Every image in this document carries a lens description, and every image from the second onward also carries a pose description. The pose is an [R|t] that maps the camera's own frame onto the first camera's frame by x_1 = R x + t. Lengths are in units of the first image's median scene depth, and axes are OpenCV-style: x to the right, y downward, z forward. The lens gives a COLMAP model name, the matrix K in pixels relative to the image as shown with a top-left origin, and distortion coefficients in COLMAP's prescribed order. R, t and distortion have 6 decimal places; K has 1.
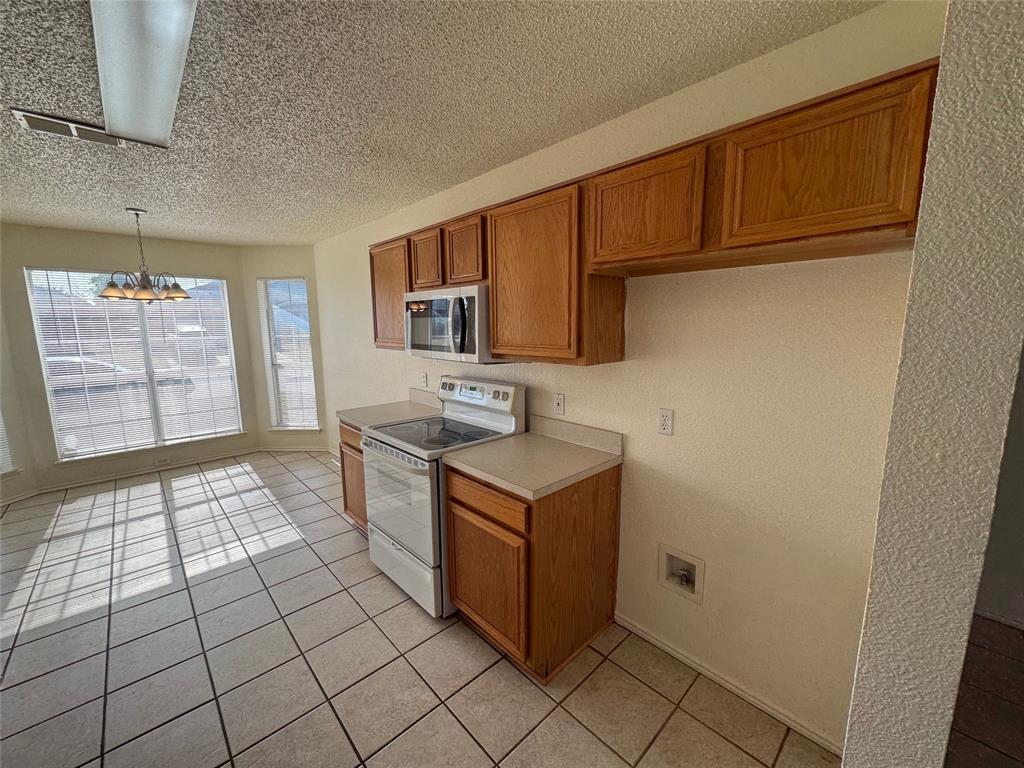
lens RADIAL K [[411.1, 0, 513.9], [0, 411.1, 385.0], [0, 0, 1]] dist [-0.002166, -0.000099]
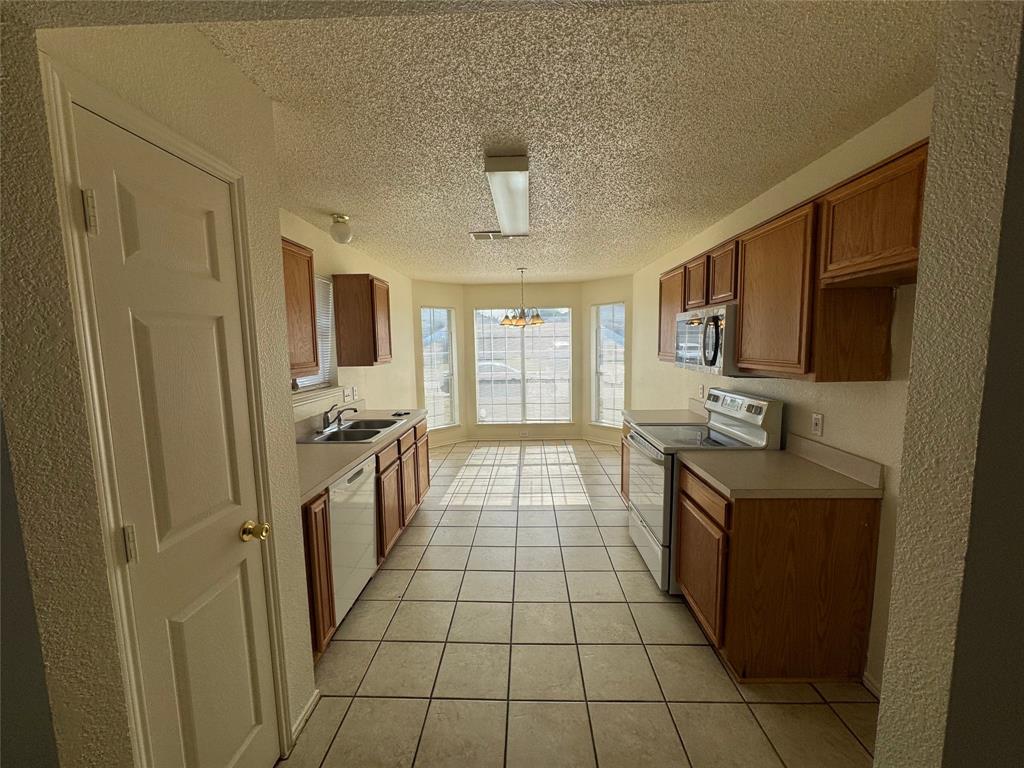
lens RADIAL K [[411.1, 0, 513.9], [0, 411.1, 385.0], [0, 0, 1]] dist [-0.002166, -0.000099]
pose [[0.706107, 0.069672, -0.704669, 0.203428], [-0.095243, 0.995450, 0.002984, 0.015009], [0.701671, 0.065008, 0.709529, -0.113180]]
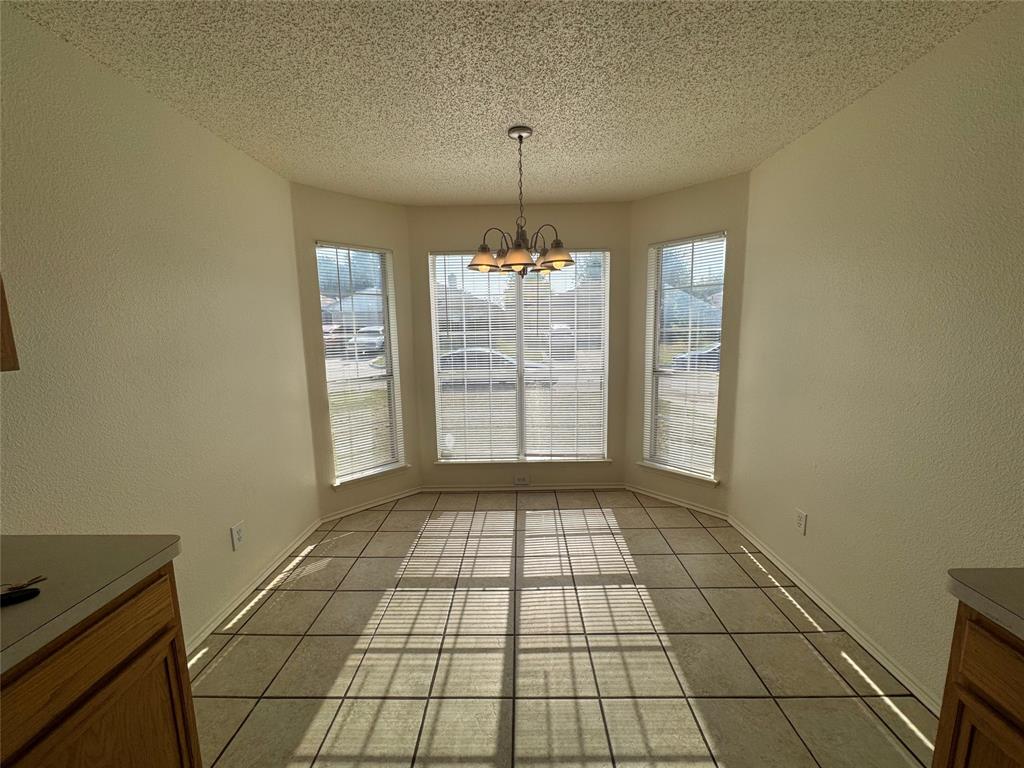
lens RADIAL K [[409.8, 0, 513.2], [0, 409.8, 385.8], [0, 0, 1]] dist [-0.002012, -0.000284]
pose [[0.716464, 0.096361, -0.690937, -0.457895], [-0.094590, 0.994686, 0.040638, -0.050232], [0.691182, 0.036240, 0.721771, 0.558578]]
